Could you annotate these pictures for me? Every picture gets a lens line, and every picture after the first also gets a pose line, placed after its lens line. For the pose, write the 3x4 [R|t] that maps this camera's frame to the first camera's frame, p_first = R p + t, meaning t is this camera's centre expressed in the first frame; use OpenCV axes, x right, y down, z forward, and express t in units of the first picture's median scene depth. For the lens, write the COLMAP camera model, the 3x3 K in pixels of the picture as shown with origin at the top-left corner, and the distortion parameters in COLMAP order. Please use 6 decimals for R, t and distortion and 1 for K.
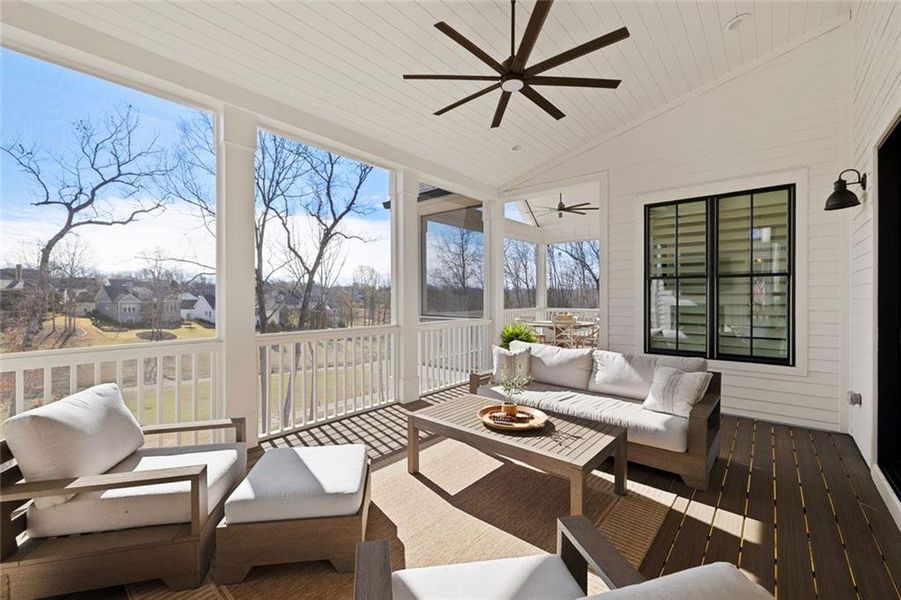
lens RADIAL K [[386.5, 0, 434.5], [0, 386.5, 303.6], [0, 0, 1]] dist [0.000977, 0.000194]
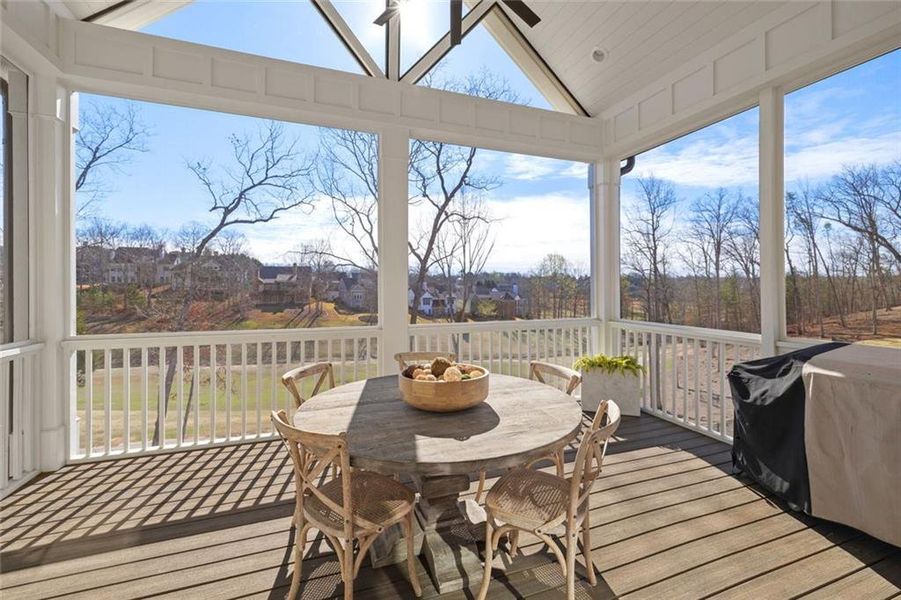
lens RADIAL K [[381.0, 0, 443.0], [0, 381.0, 286.9], [0, 0, 1]] dist [0.002116, -0.000402]
pose [[0.879923, -0.000458, -0.475117, 0.064682], [-0.008250, 0.999834, -0.016242, -0.000773], [0.475045, 0.018211, 0.879773, 0.105721]]
